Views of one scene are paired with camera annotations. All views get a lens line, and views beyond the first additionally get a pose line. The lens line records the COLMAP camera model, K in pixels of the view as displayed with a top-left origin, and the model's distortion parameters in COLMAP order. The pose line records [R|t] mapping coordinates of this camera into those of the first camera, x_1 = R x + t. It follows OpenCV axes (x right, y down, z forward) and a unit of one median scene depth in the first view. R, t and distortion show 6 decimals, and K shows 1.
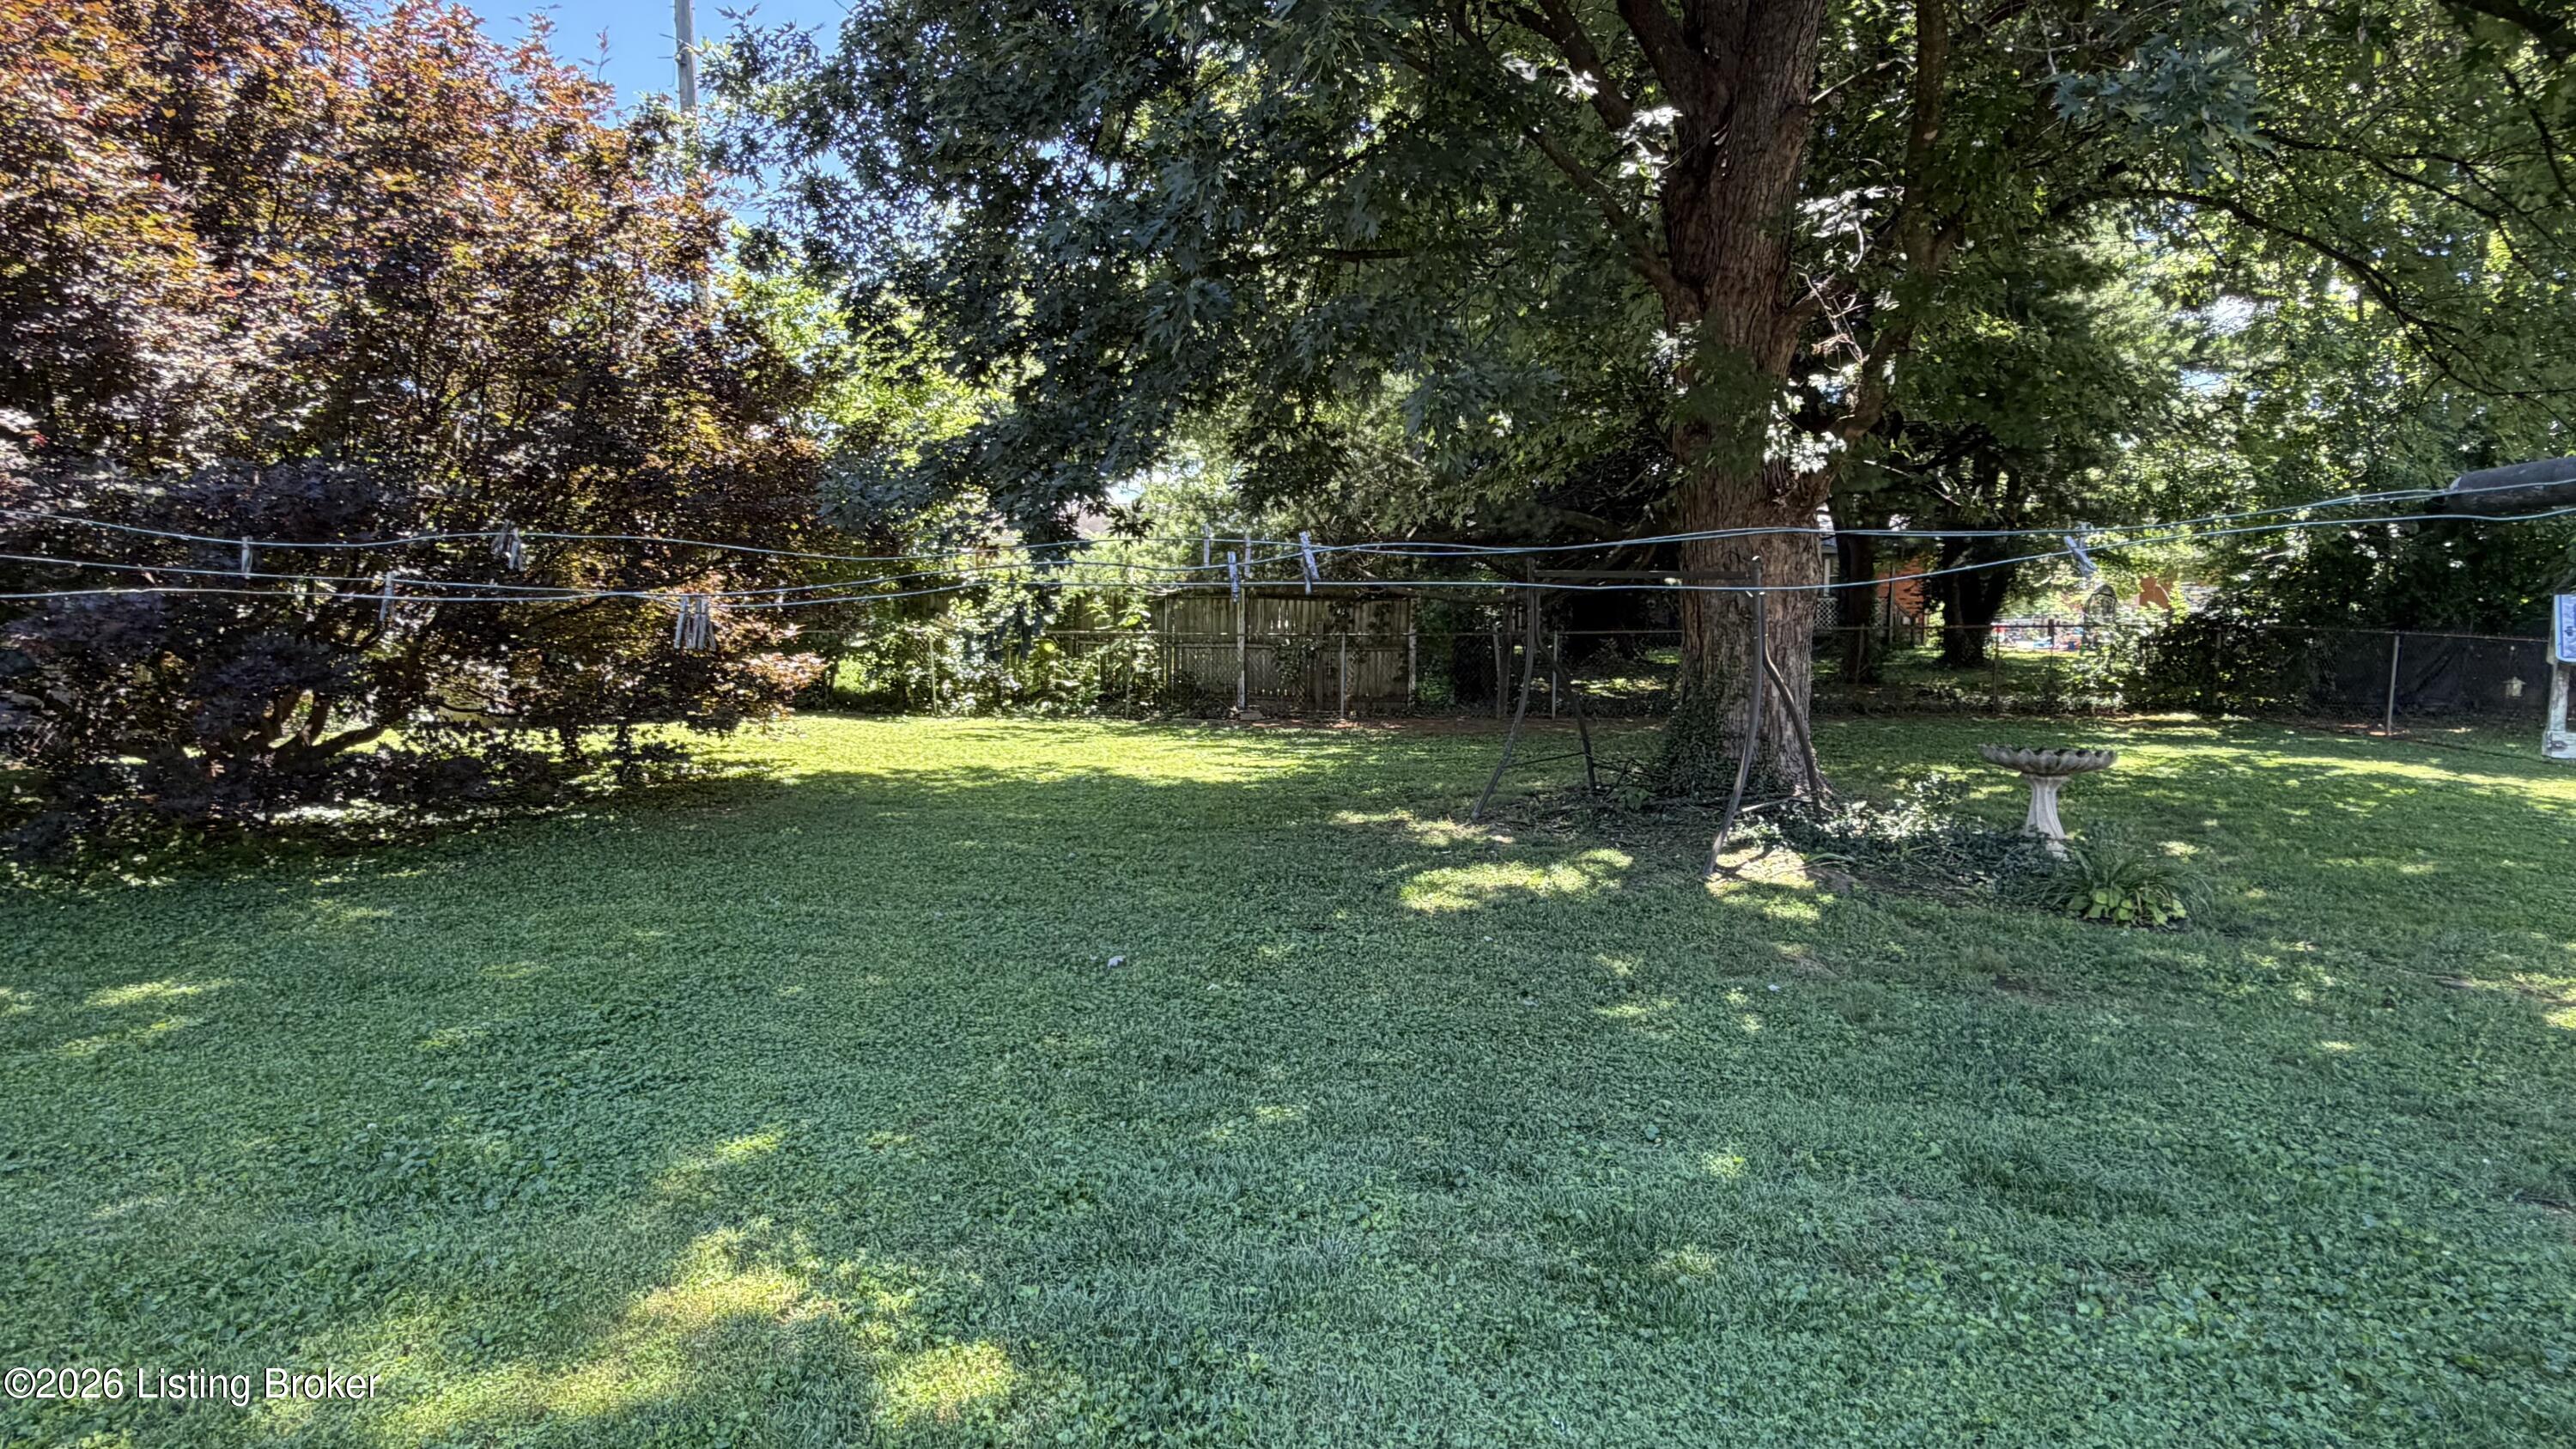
lens RADIAL K [[1343.8, 0, 1288.9], [0, 1343.8, 723.5], [0, 0, 1]] dist [-0.000693, 0.000489]
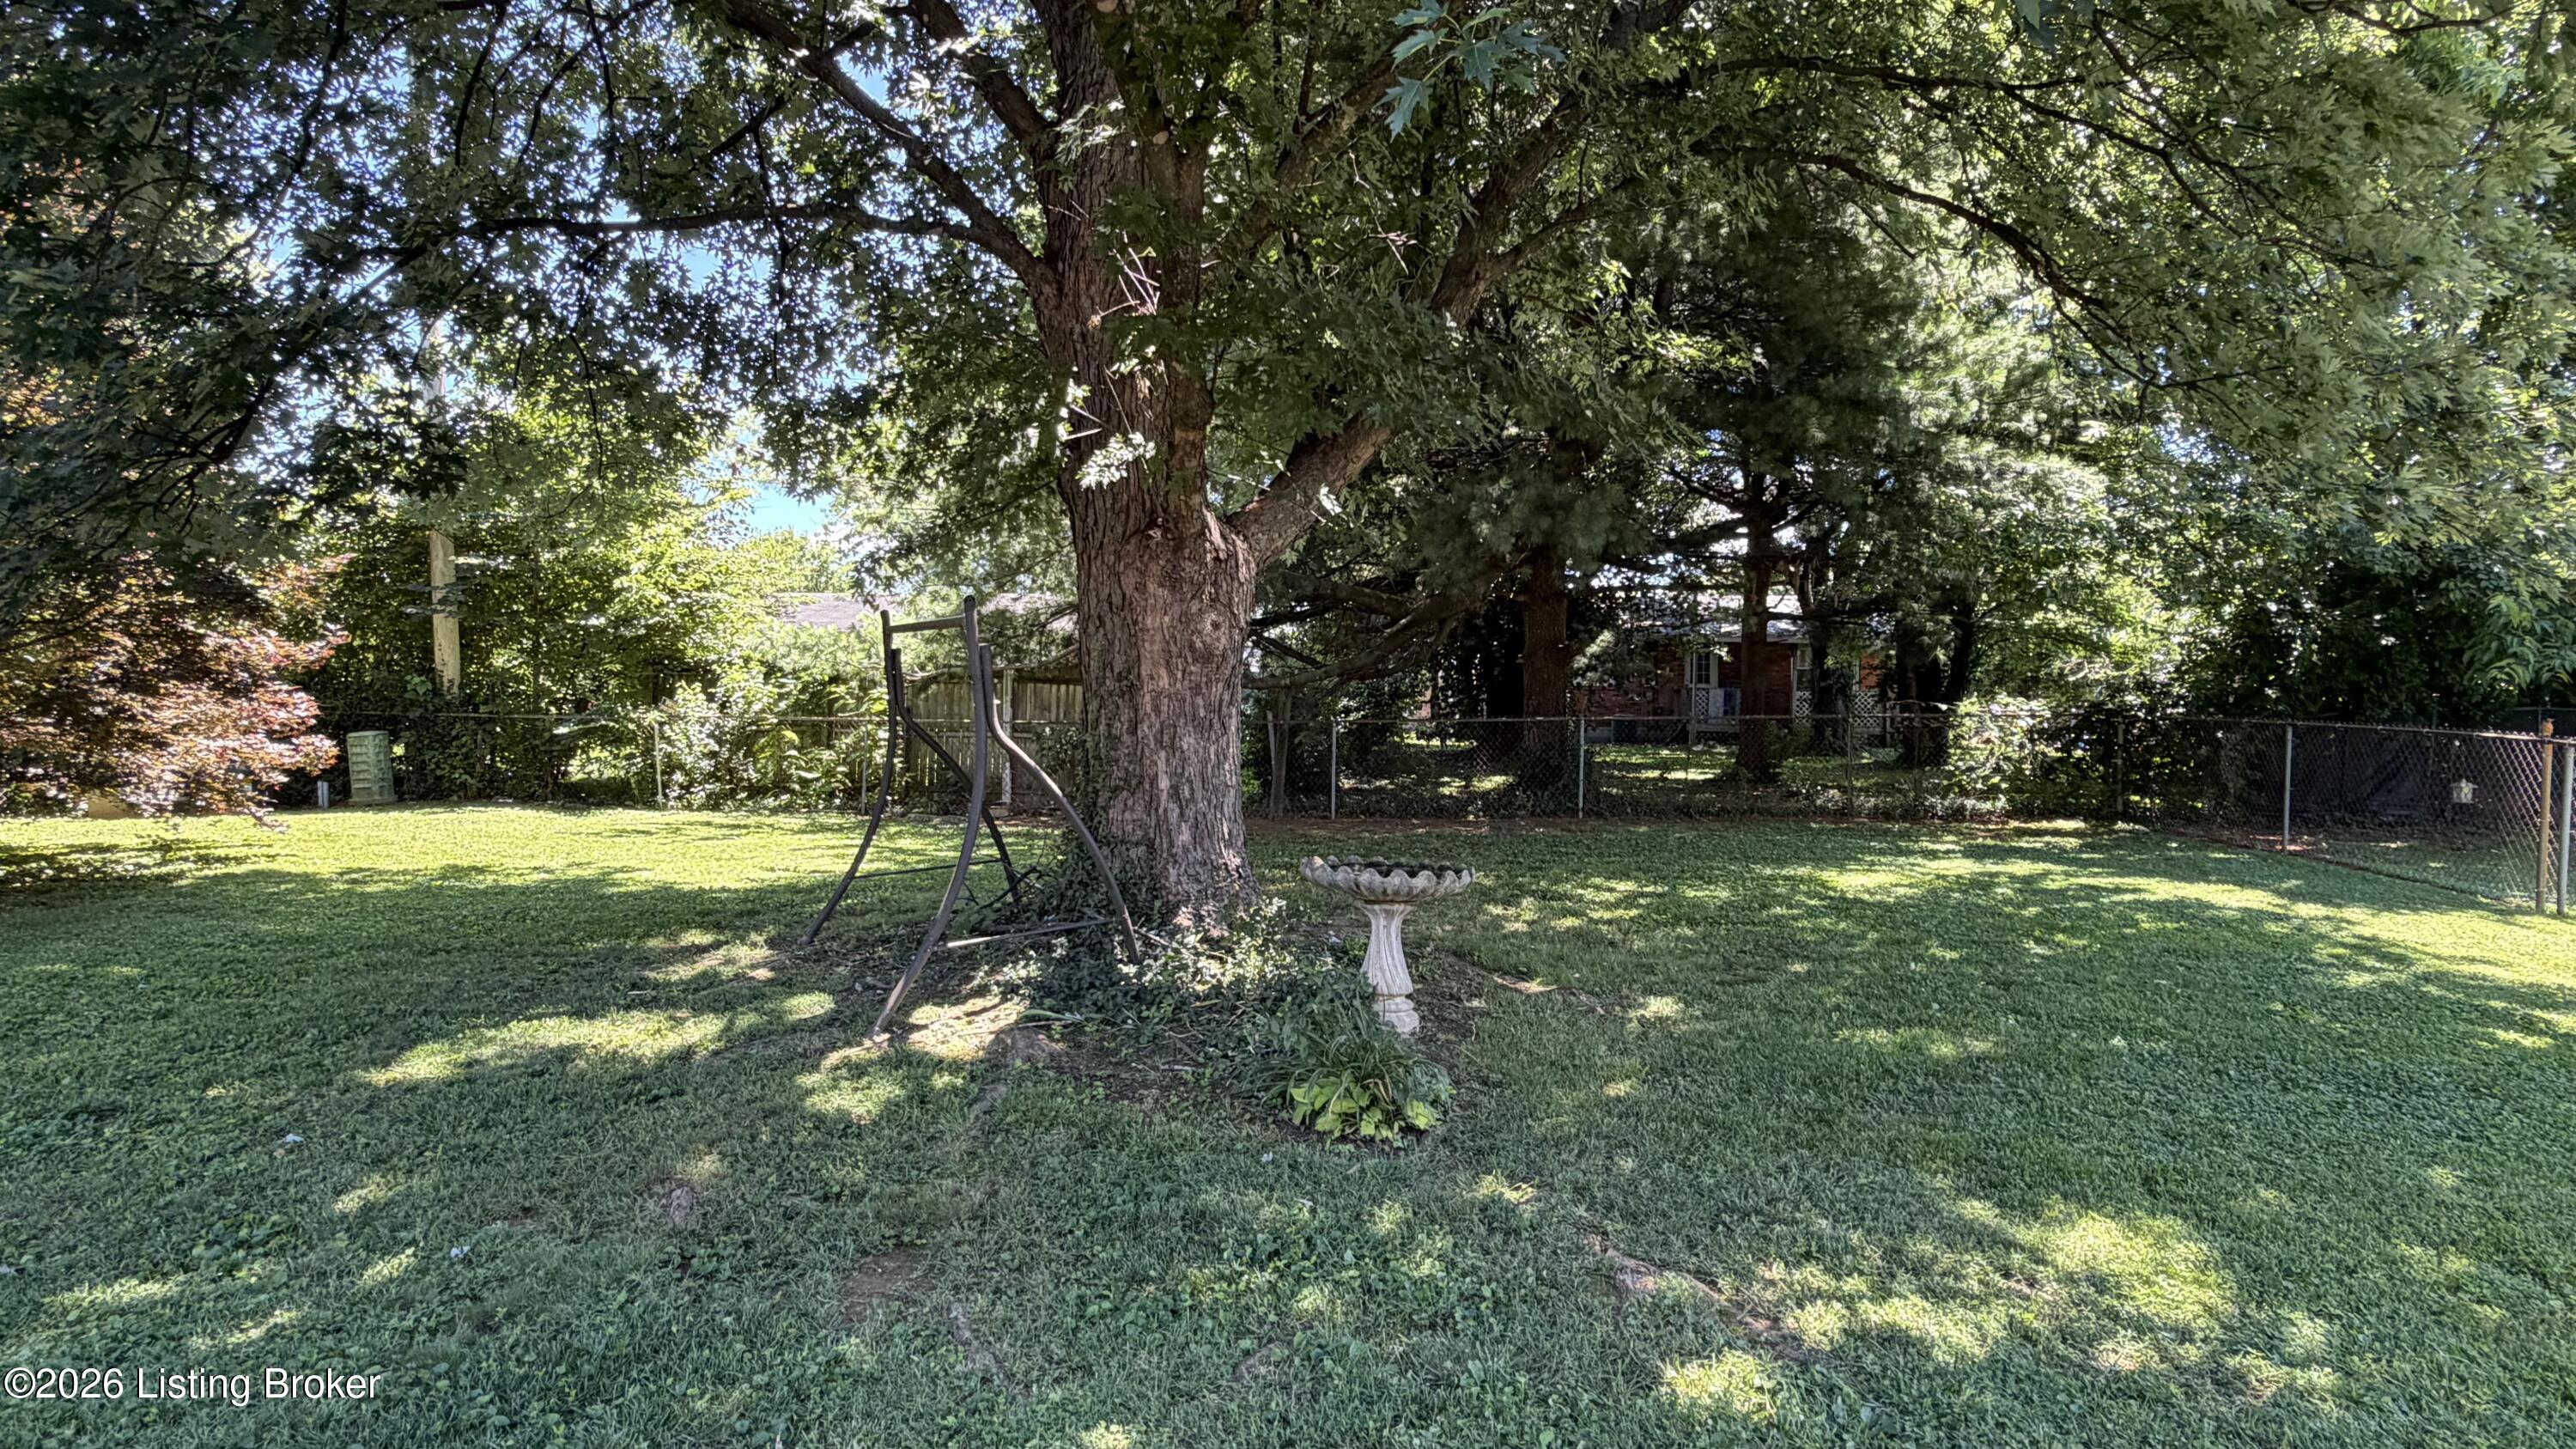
lens RADIAL K [[1343.8, 0, 1285.6], [0, 1343.8, 727.2], [0, 0, 1]] dist [-0.000693, 0.000489]
pose [[0.996723, 0.004554, -0.080767, 0.238031], [-0.010291, 0.997441, -0.070752, -0.001102], [0.080238, 0.071351, 0.994219, 0.121598]]
